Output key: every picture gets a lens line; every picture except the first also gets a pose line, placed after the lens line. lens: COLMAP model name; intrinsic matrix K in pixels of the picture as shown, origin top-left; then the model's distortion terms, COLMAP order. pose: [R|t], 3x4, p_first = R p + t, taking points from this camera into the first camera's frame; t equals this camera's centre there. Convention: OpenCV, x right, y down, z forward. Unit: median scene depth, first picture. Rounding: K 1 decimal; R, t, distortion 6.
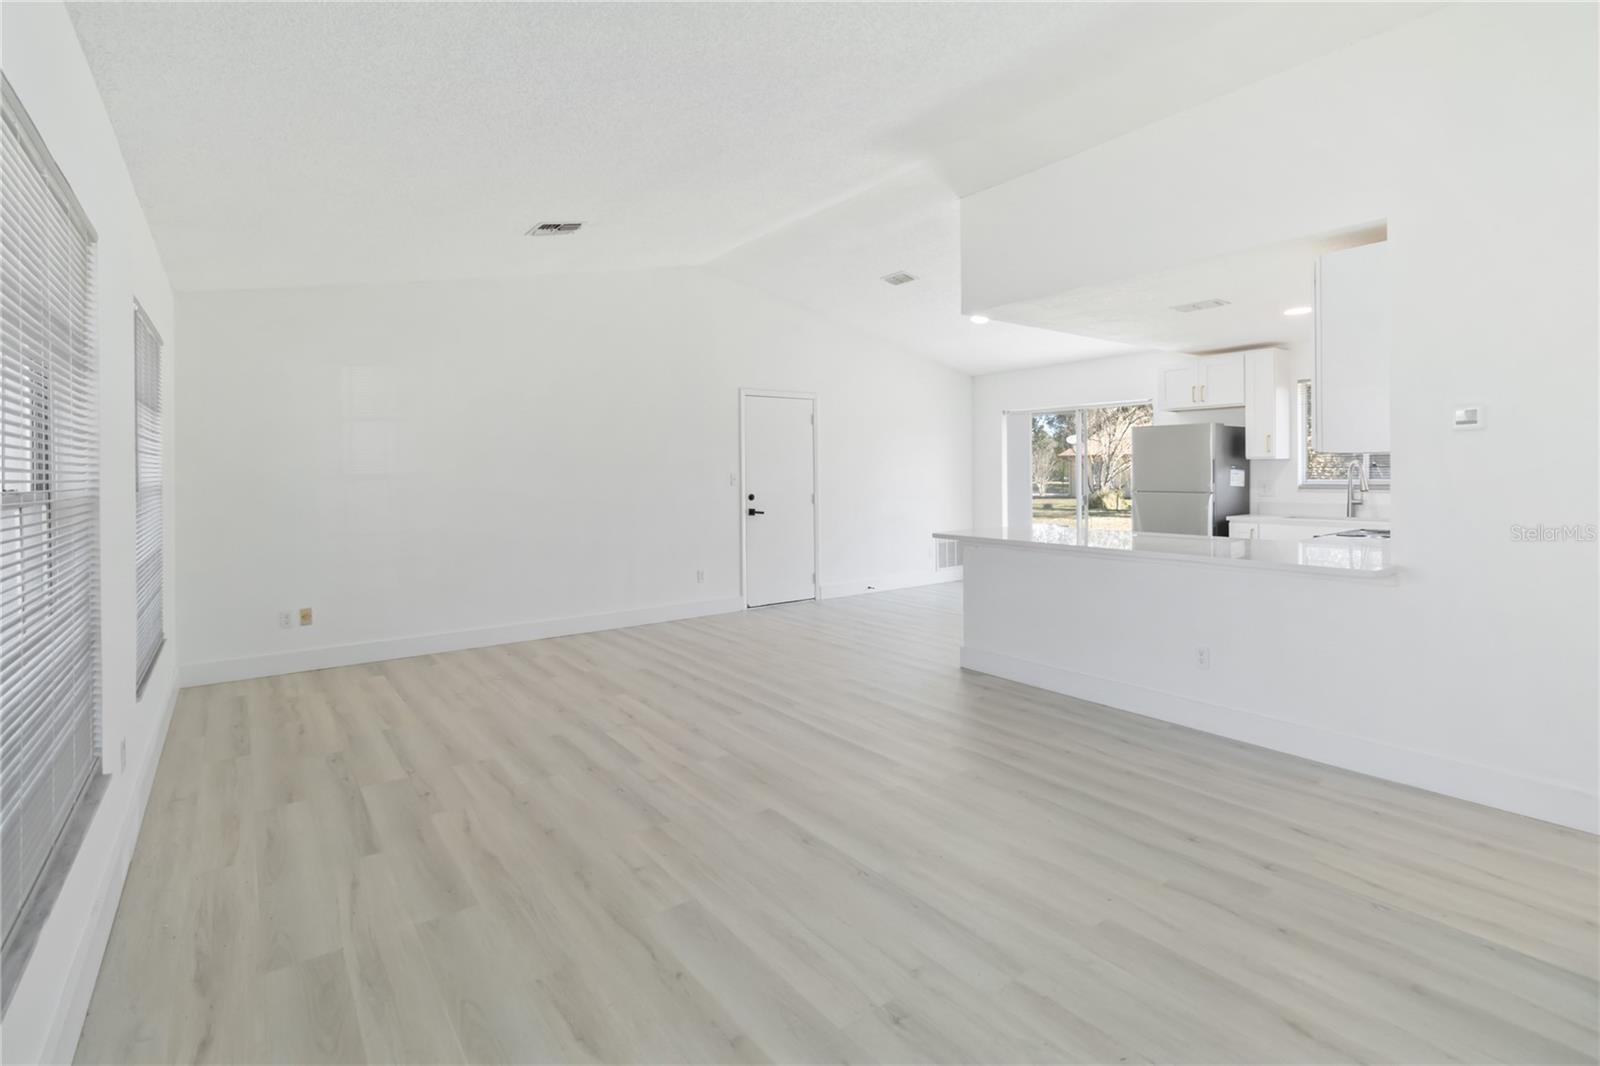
lens RADIAL K [[759.2, 0, 805.5], [0, 759.2, 468.2], [0, 0, 1]] dist [0.003378, 0.002065]
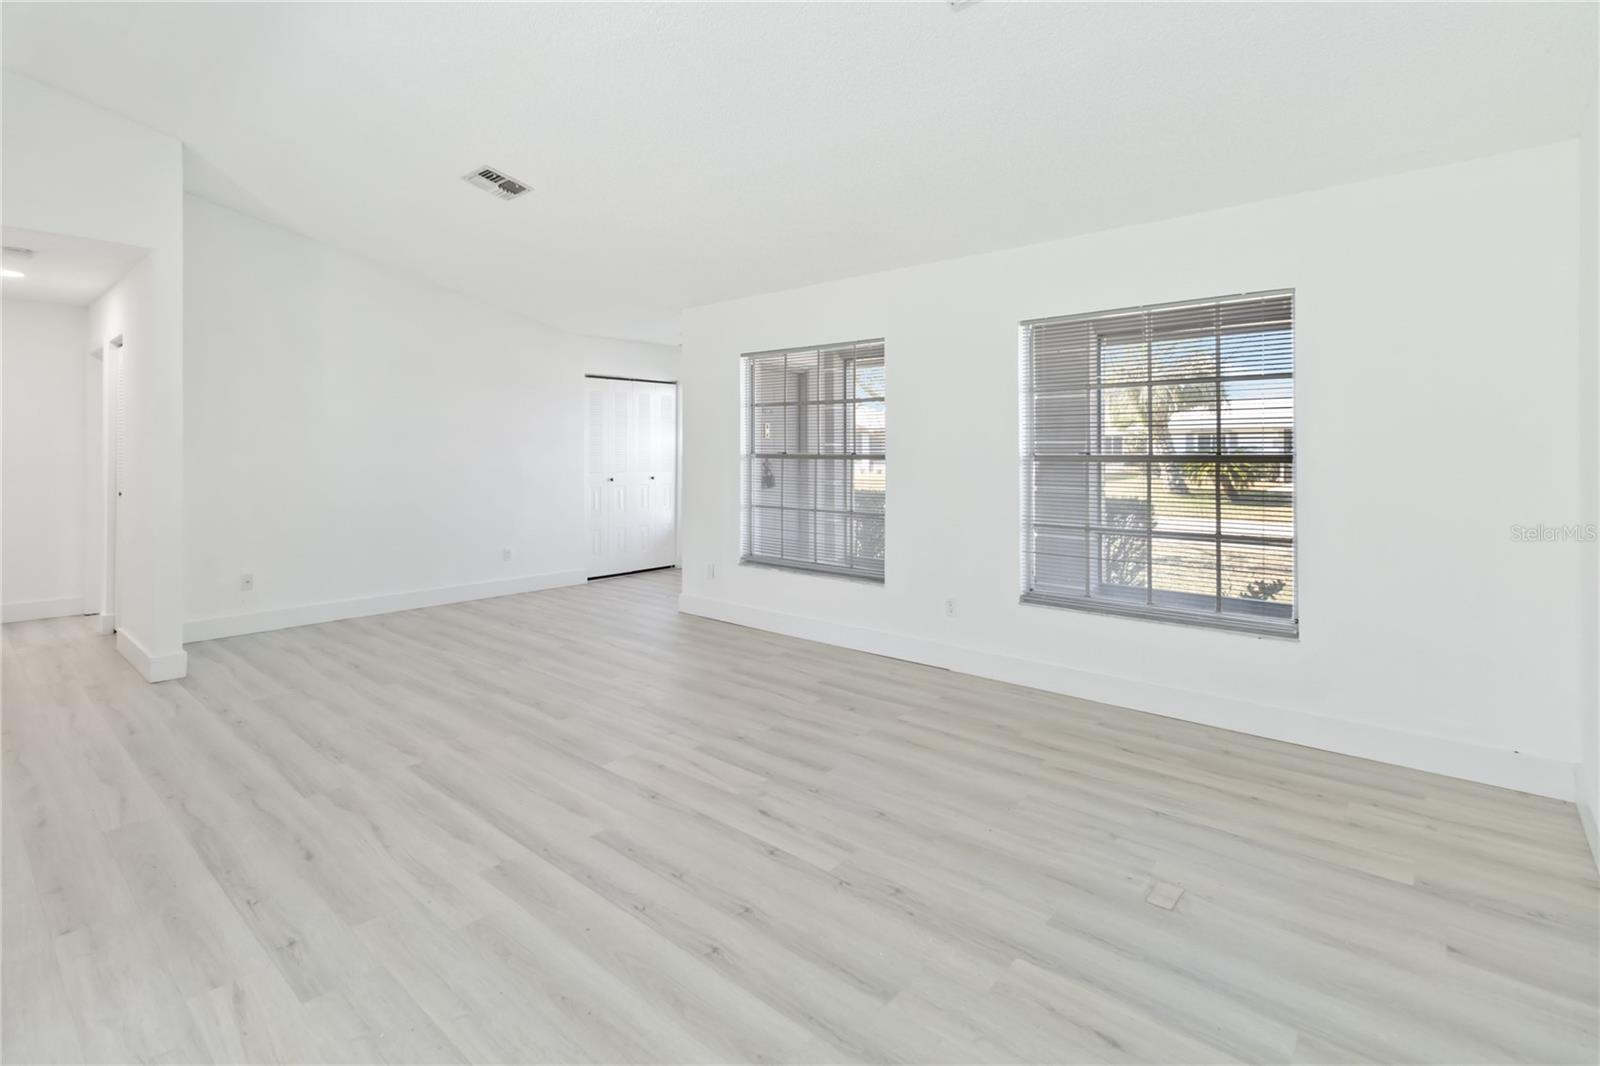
lens RADIAL K [[759.2, 0, 805.5], [0, 759.2, 468.2], [0, 0, 1]] dist [0.003378, 0.002065]
pose [[-0.976534, 0.014657, -0.214863, -0.121742], [0.010782, 0.999758, 0.019197, 0.011196], [0.215092, 0.016429, -0.976456, 1.581550]]
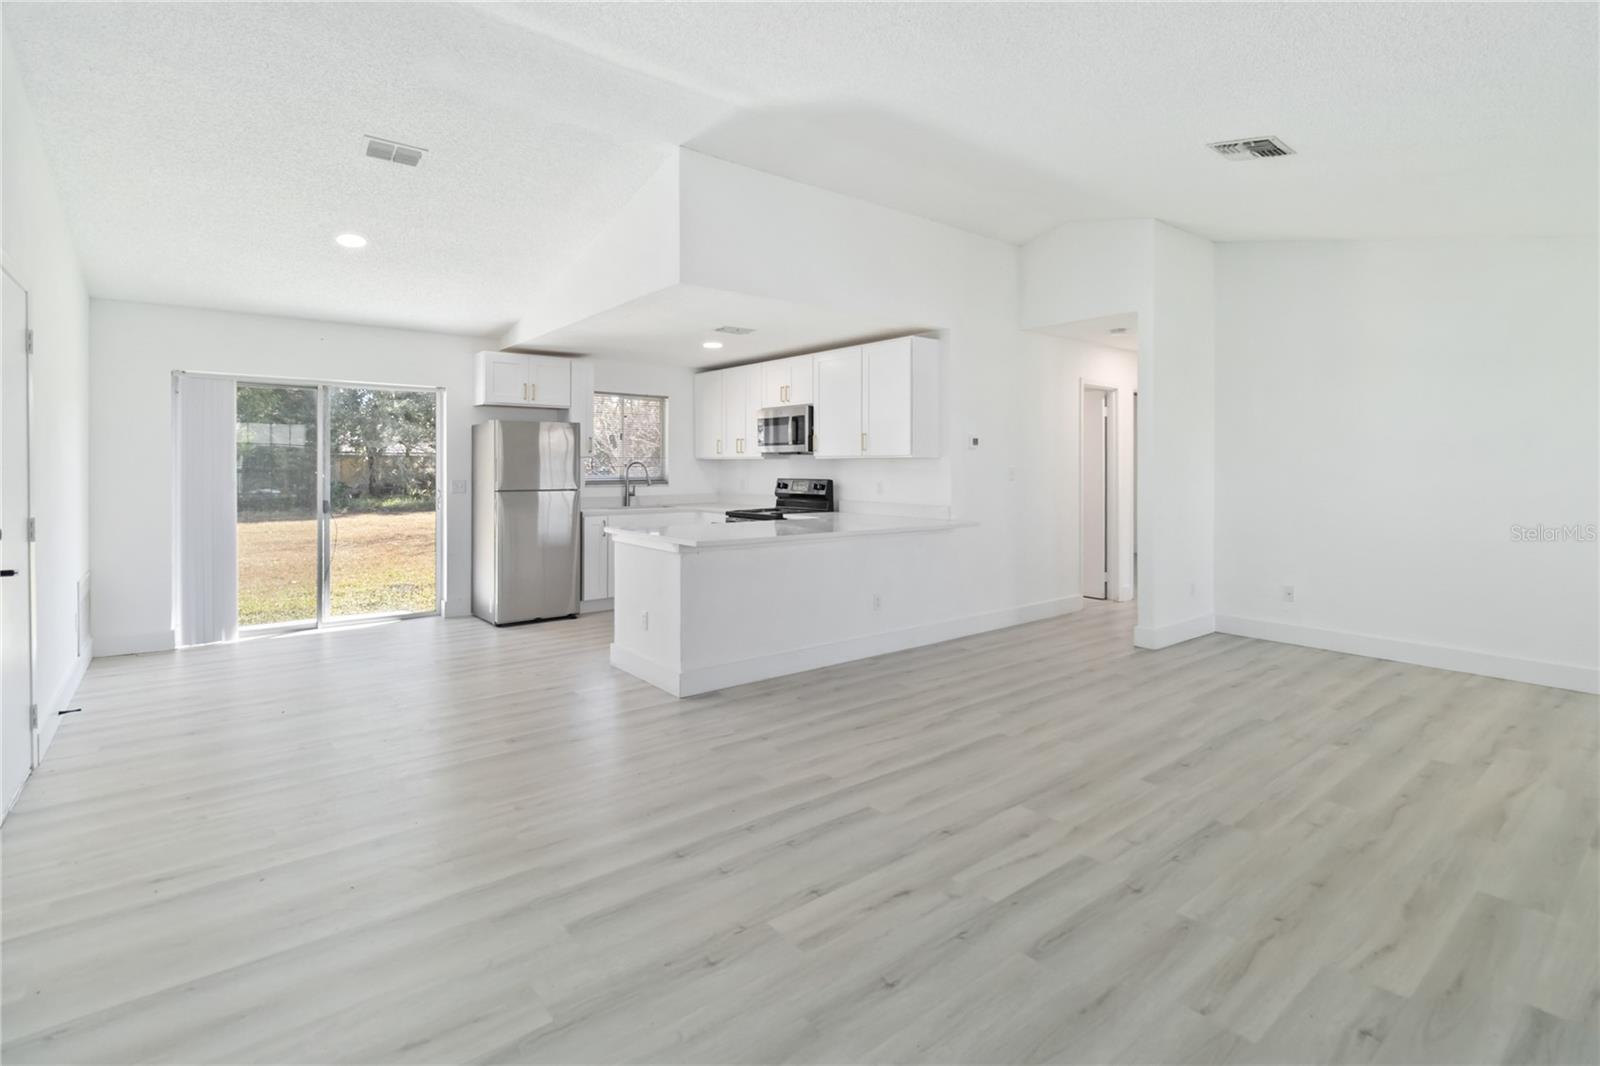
lens RADIAL K [[759.2, 0, 805.5], [0, 759.2, 468.2], [0, 0, 1]] dist [0.003378, 0.002065]
pose [[-0.039614, 0.005604, 0.999199, -0.765556], [-0.005544, 0.999968, -0.005828, 0.010010], [-0.999200, -0.005770, -0.039582, 1.049584]]
